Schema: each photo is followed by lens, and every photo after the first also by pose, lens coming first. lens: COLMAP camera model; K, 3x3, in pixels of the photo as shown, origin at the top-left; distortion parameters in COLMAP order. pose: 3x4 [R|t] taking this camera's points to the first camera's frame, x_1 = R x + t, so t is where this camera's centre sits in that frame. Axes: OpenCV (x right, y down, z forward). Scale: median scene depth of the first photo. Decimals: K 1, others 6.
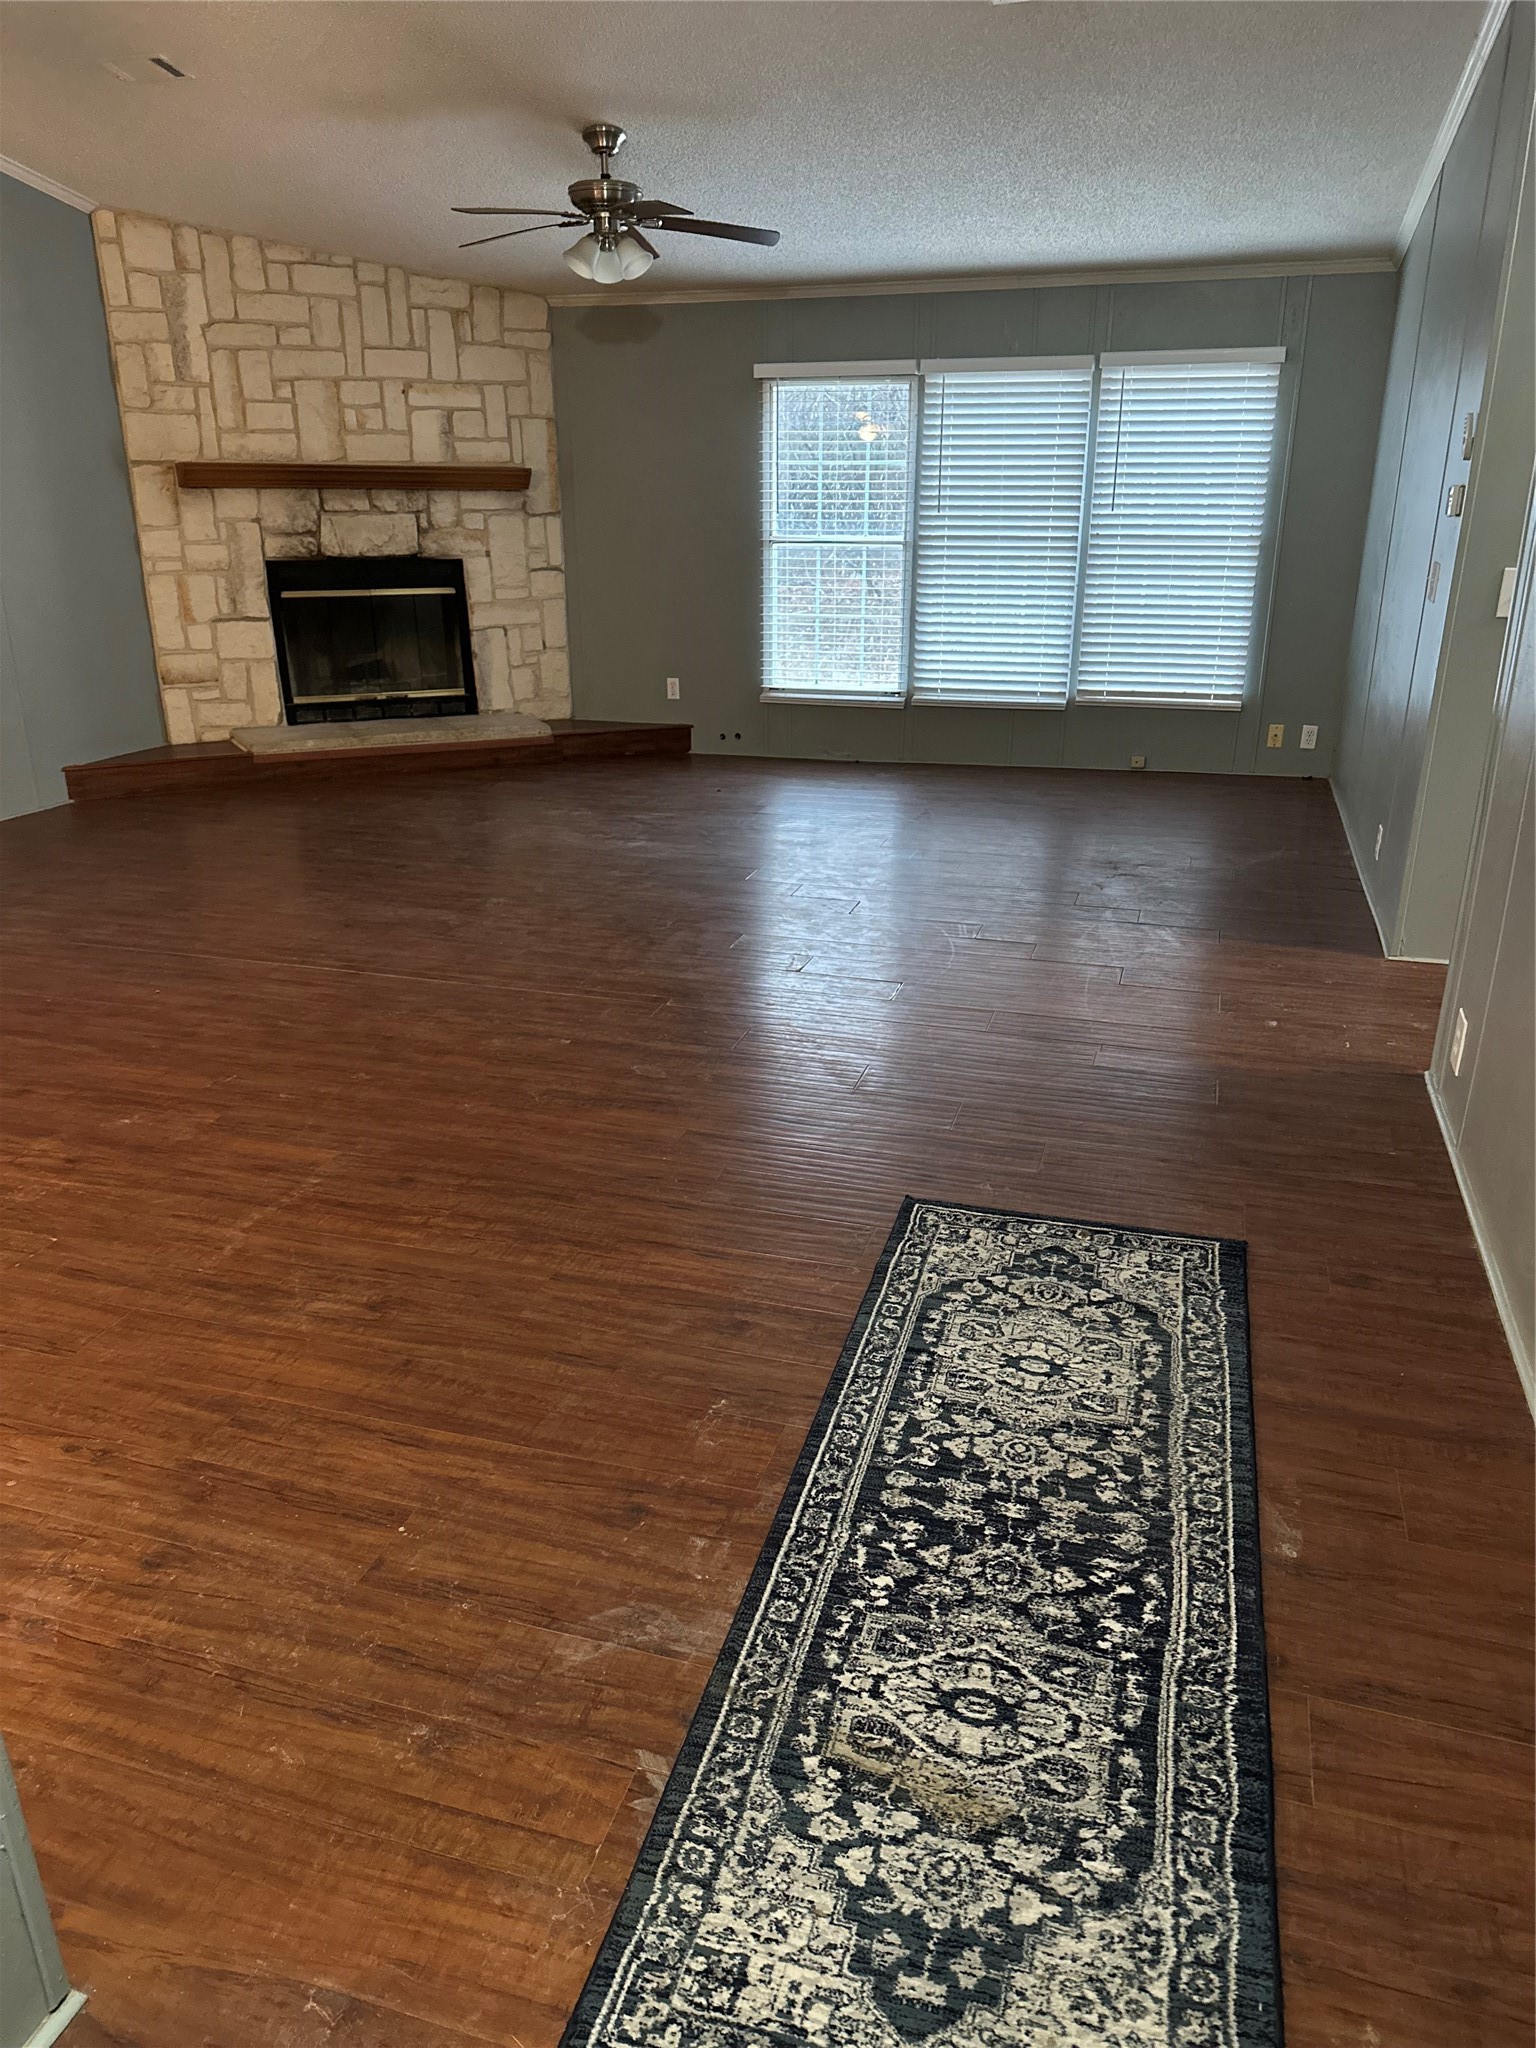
lens RADIAL K [[1426.6, 0, 772.2], [0, 1426.6, 1034.1], [0, 0, 1]] dist [-0.030100, -0.002110]
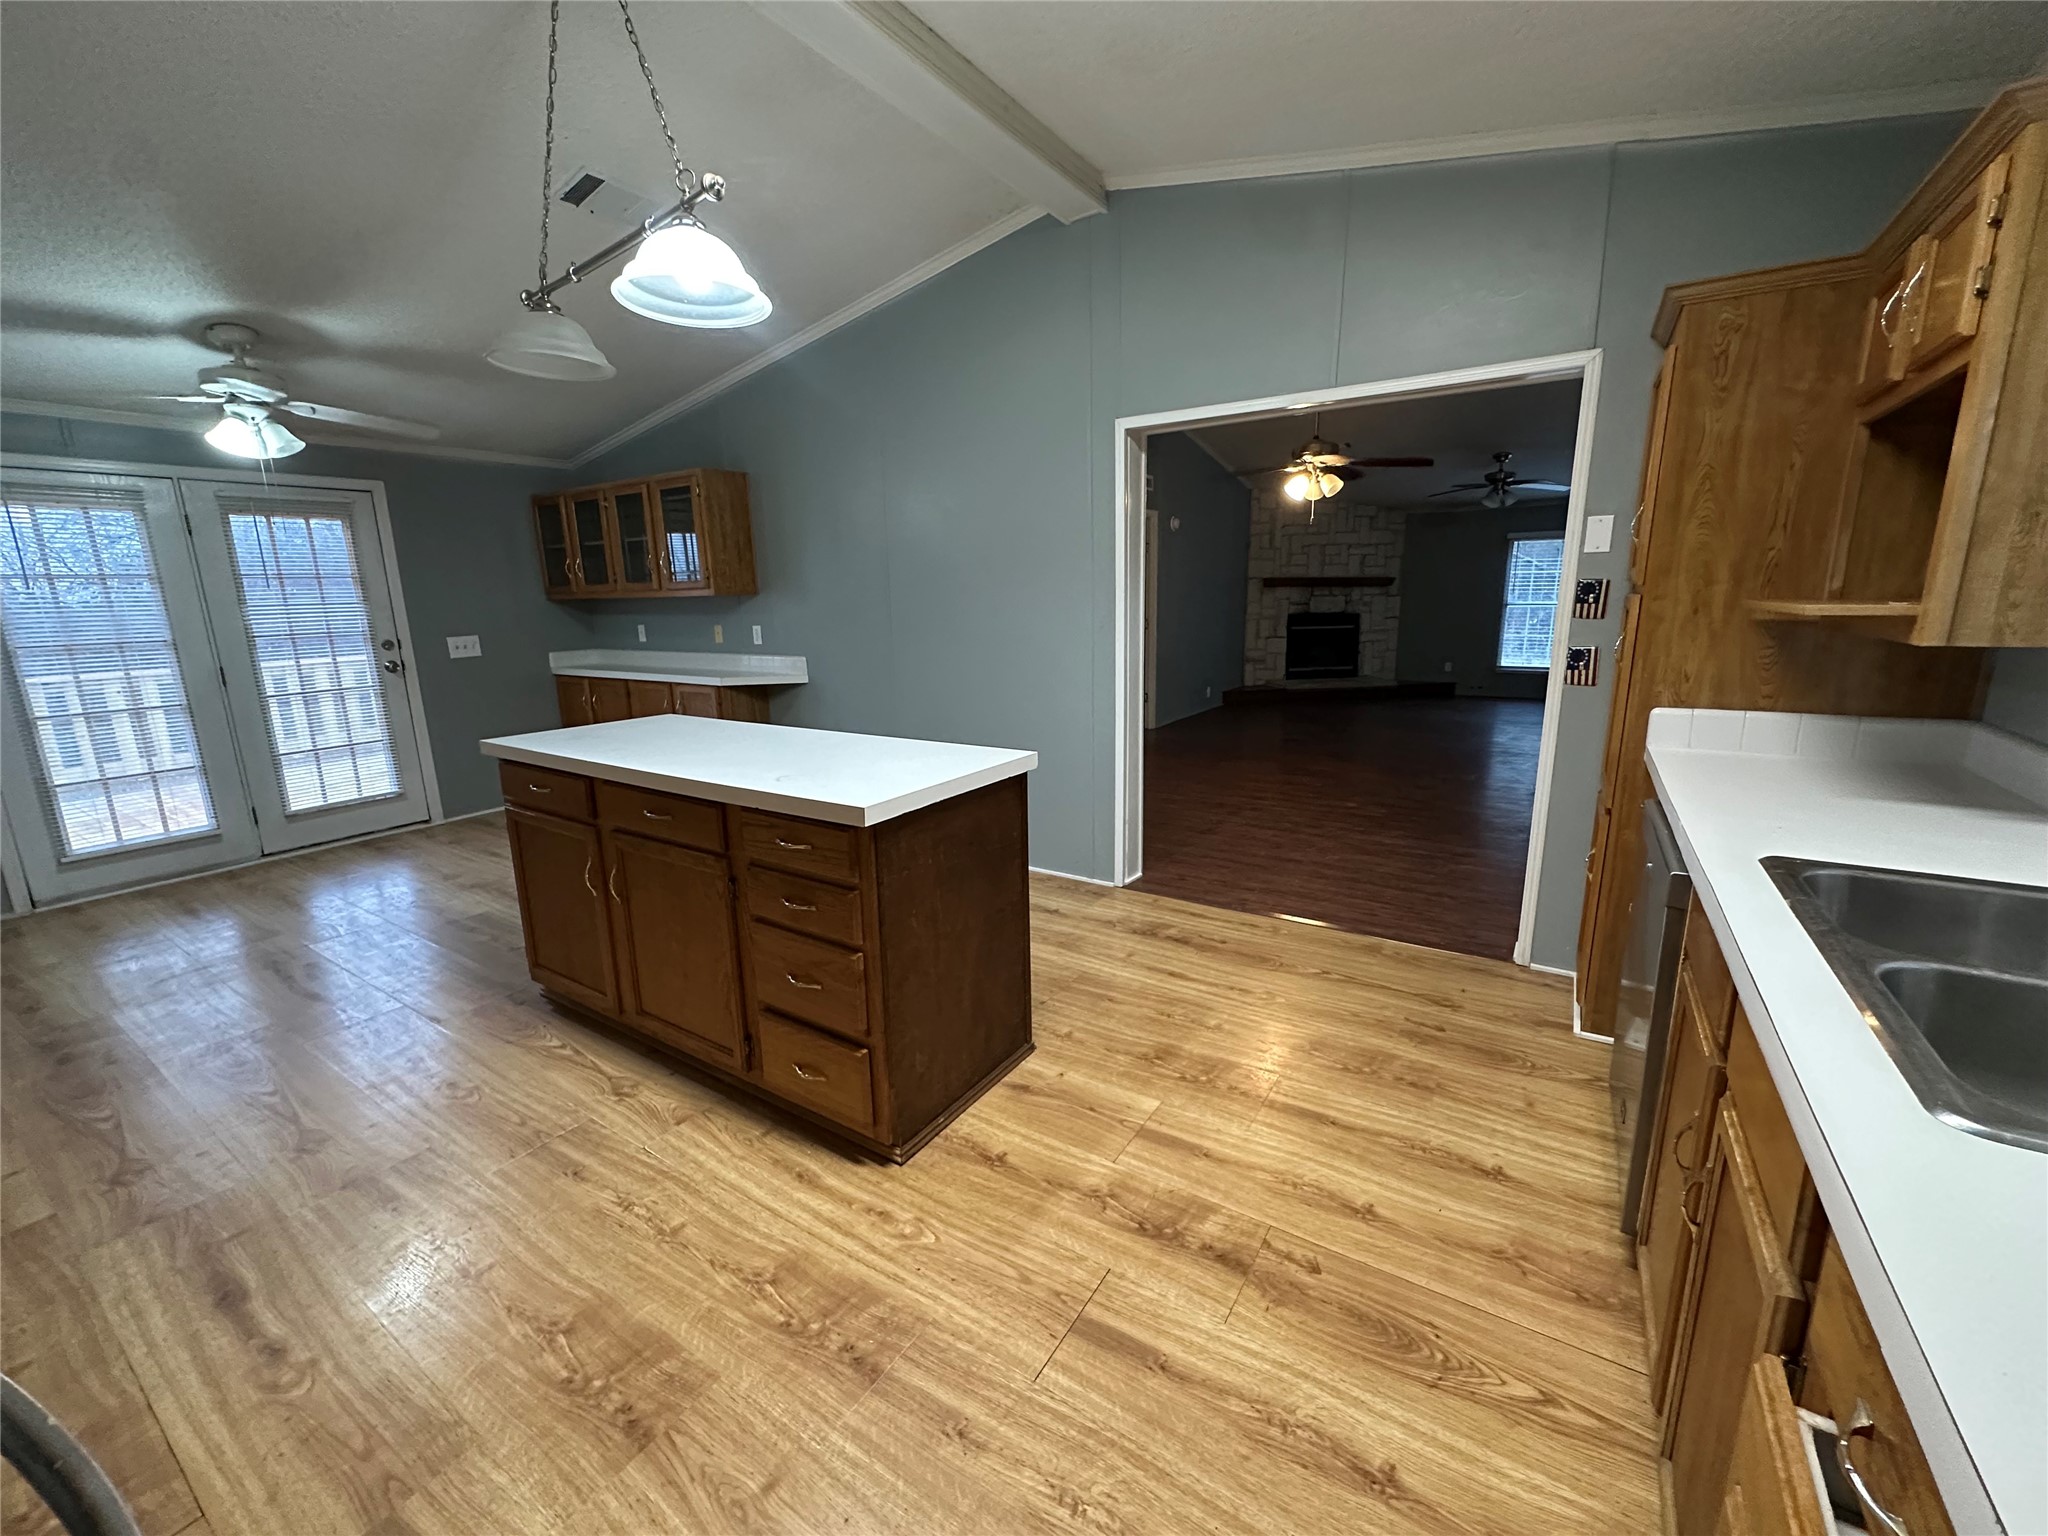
lens RADIAL K [[818.2, 0, 1023.3], [0, 818.2, 756.3], [0, 0, 1]] dist [0.002988, 0.000156]
pose [[0.961761, 0.028648, -0.272388, -0.402318], [-0.073765, 0.984861, -0.156870, 0.174368], [0.263770, 0.170965, 0.949314, -0.456875]]
